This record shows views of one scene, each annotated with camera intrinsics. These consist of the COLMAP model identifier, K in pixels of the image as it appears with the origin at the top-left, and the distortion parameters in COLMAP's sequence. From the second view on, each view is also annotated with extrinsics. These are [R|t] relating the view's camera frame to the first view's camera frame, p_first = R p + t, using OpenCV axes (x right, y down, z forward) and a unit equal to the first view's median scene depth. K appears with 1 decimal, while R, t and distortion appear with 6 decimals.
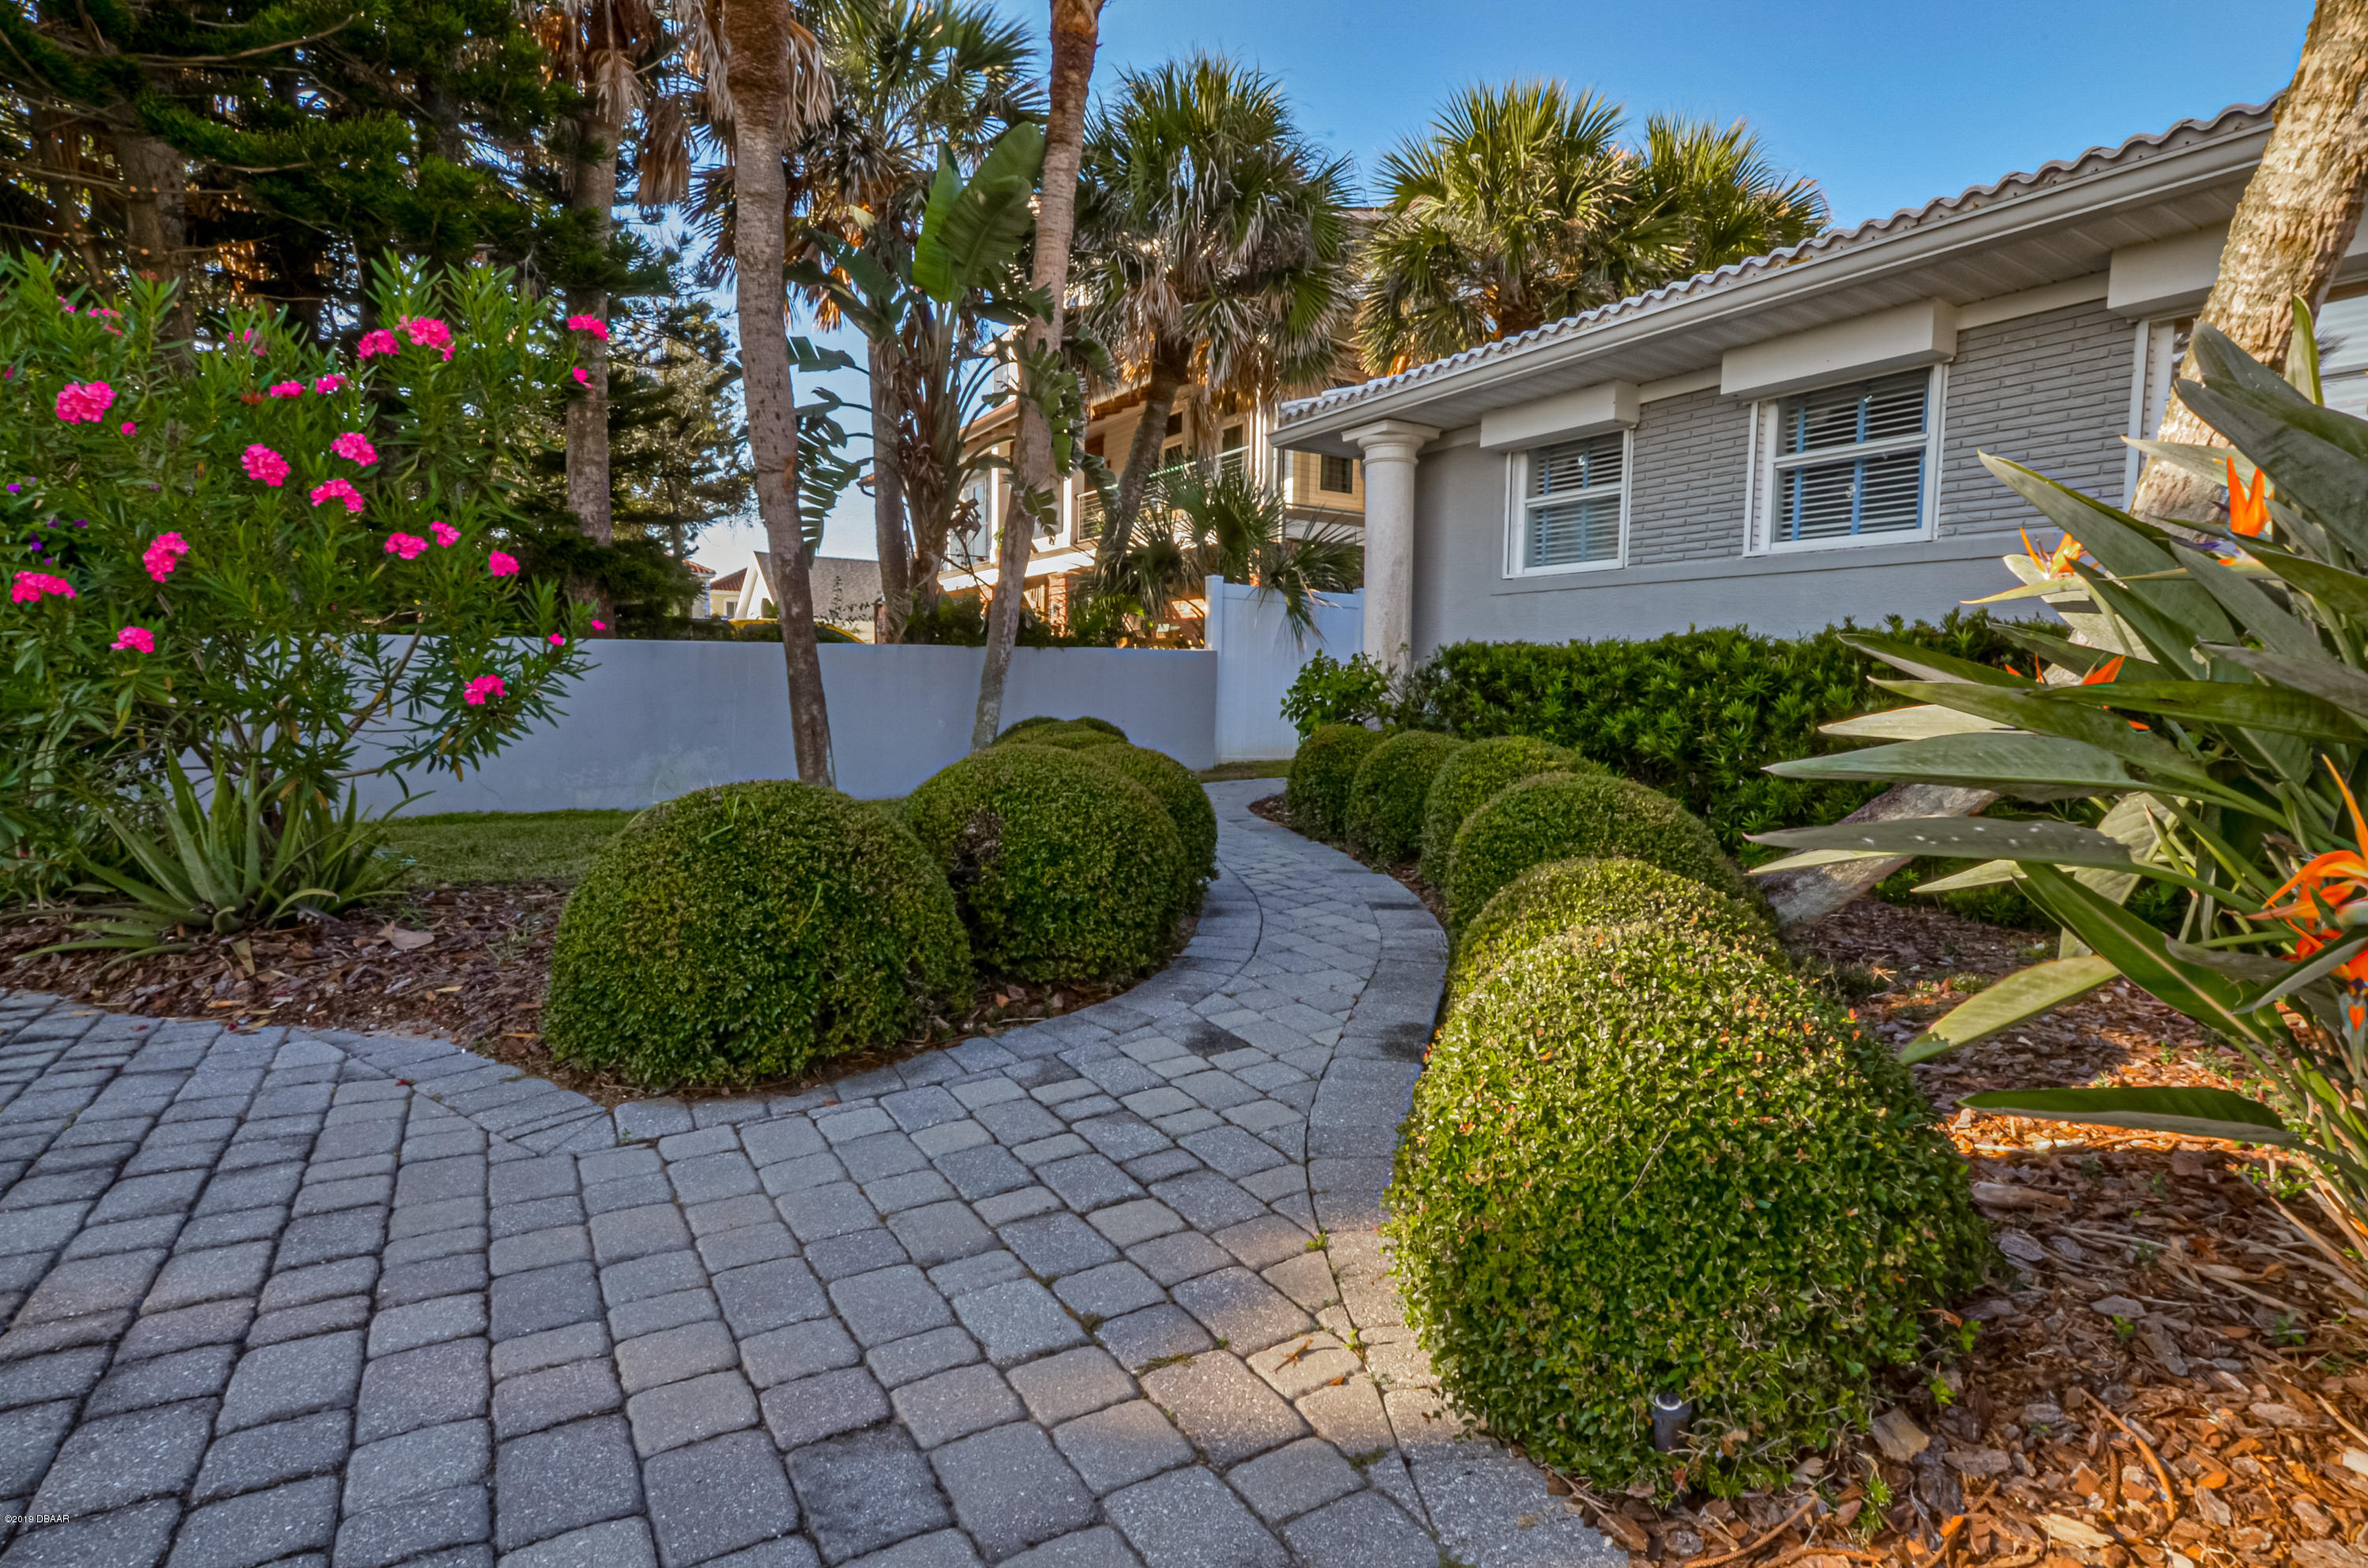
lens RADIAL K [[1220.0, 0, 1184.0], [0, 1220.0, 784.0], [0, 0, 1]] dist [-0.016092, 0.001614]
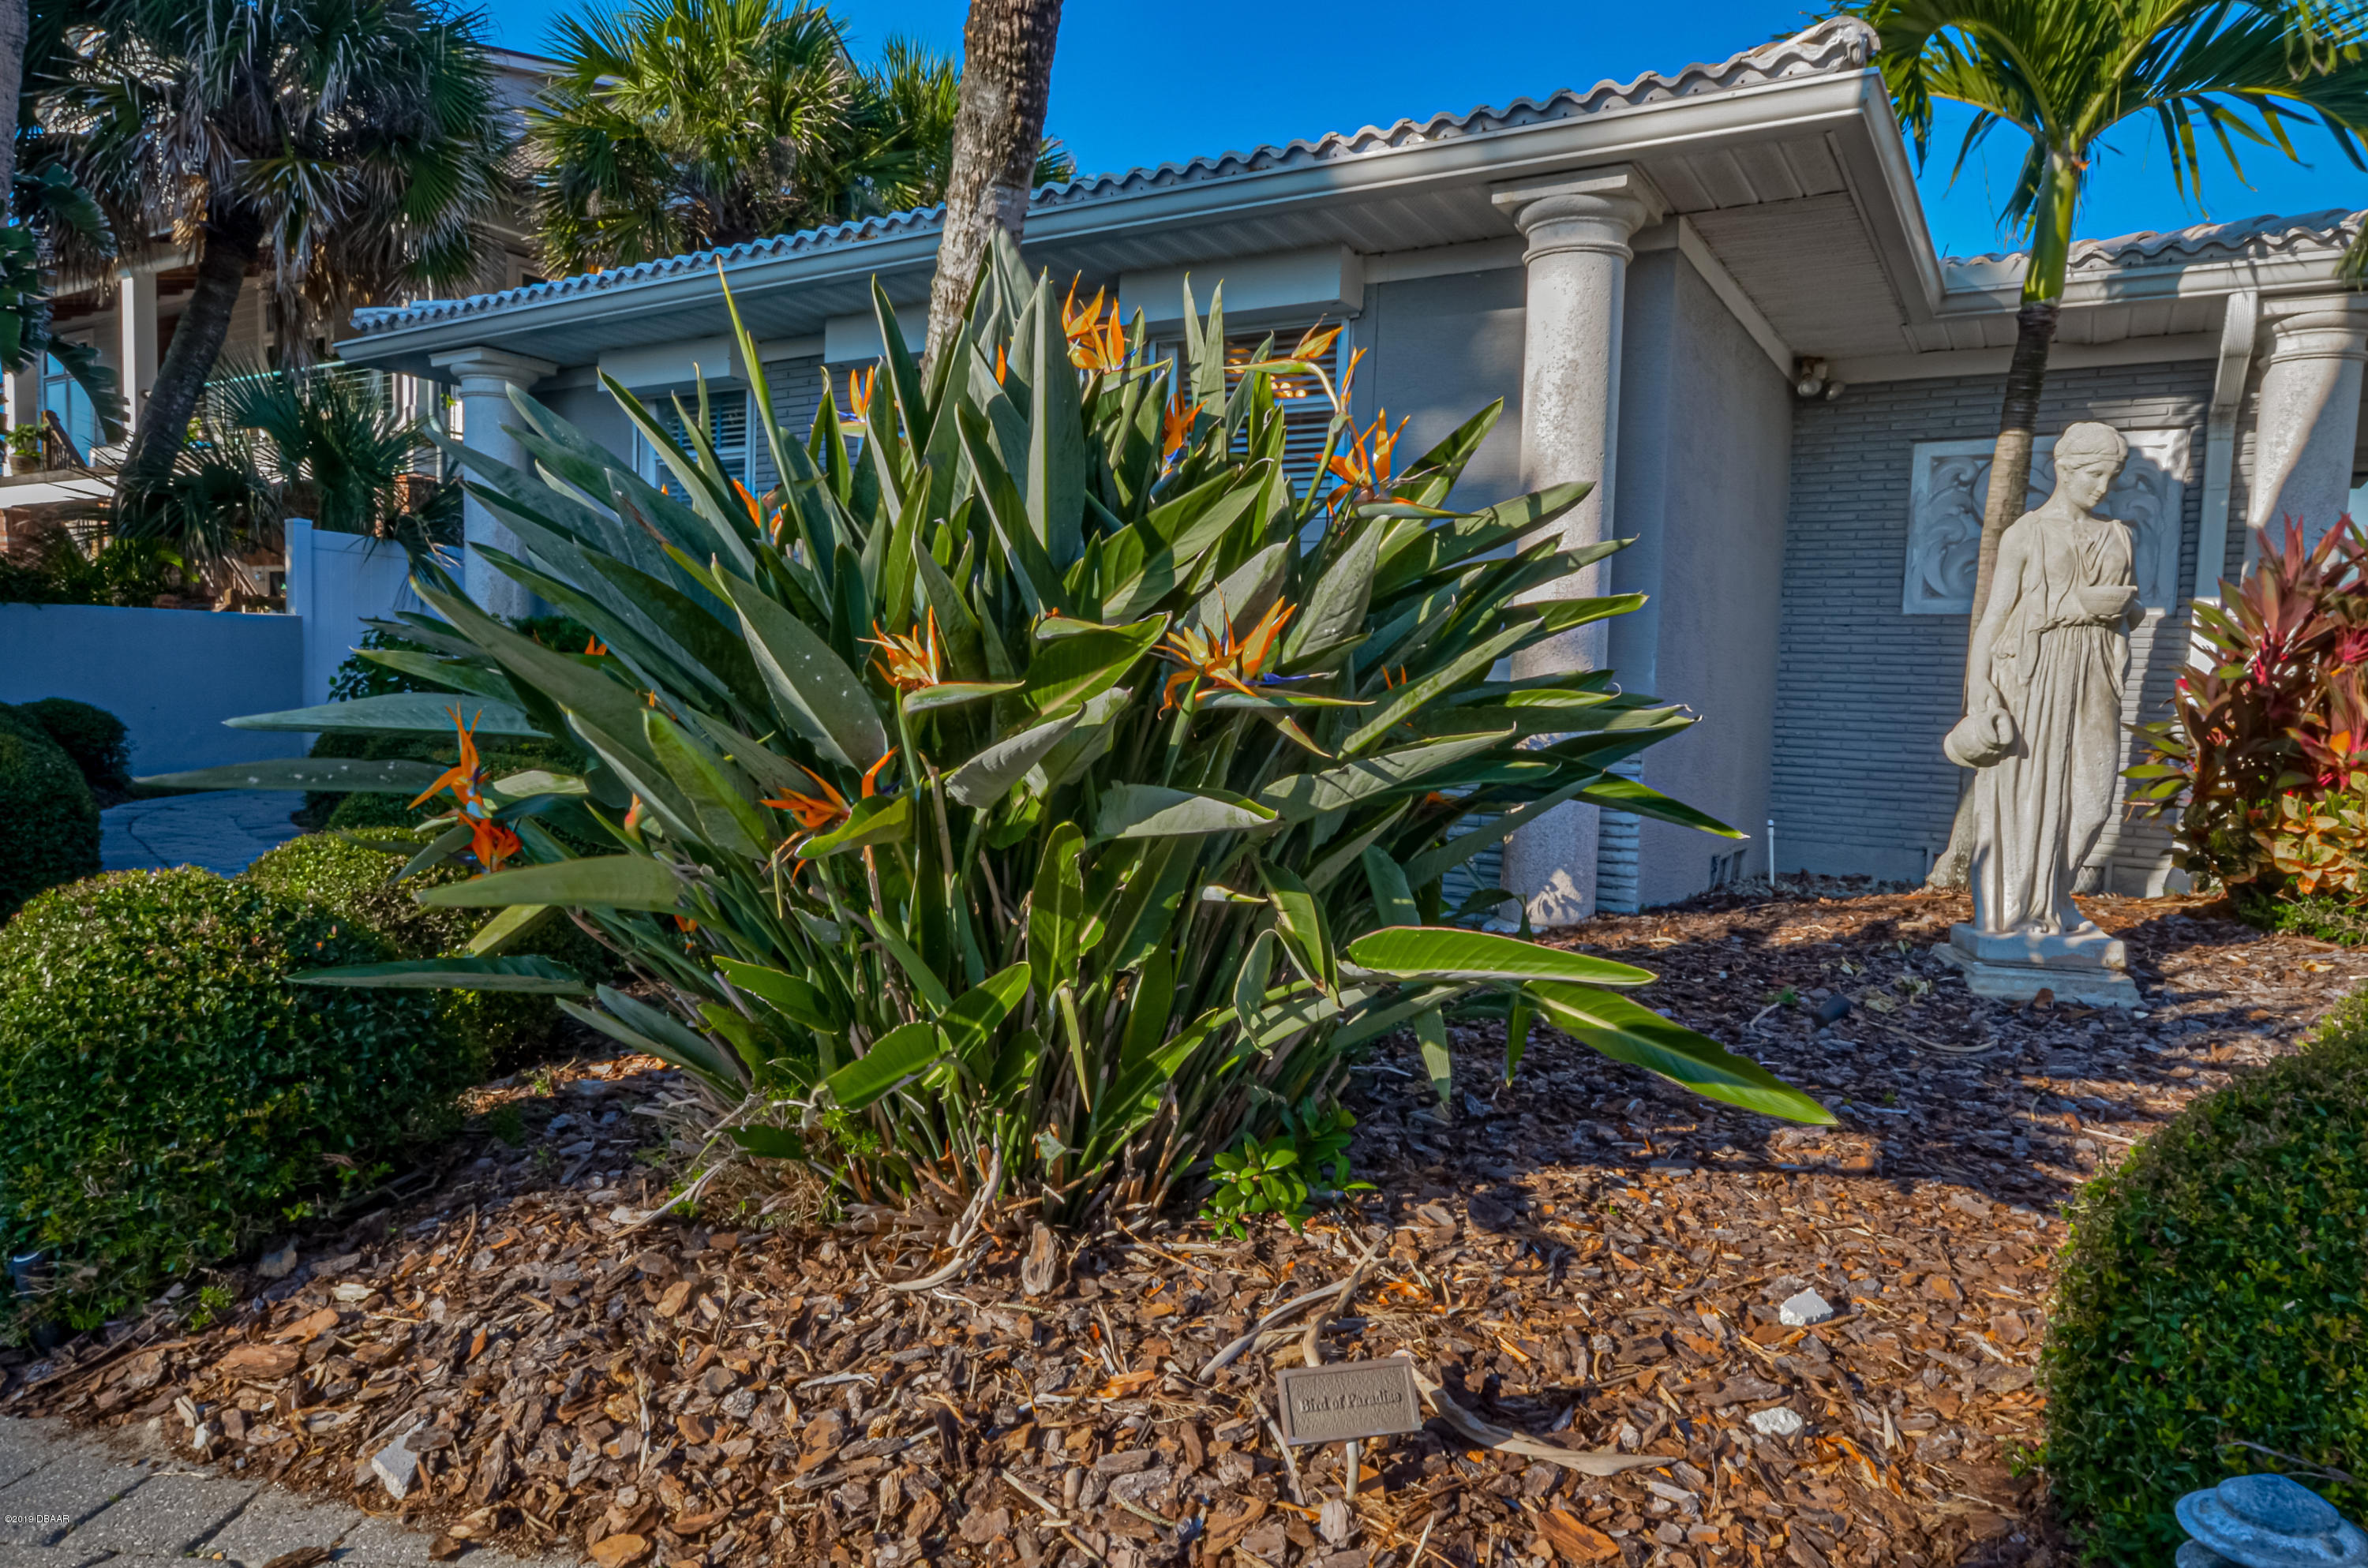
lens RADIAL K [[1484.8, 0, 1184.0], [0, 1484.8, 784.0], [0, 0, 1]] dist [-0.000105, 0.003210]
pose [[0.885455, -0.017080, 0.464412, 0.074296], [0.019939, 0.999800, -0.001246, 0.007965], [-0.464298, 0.010363, 0.885619, -0.080678]]
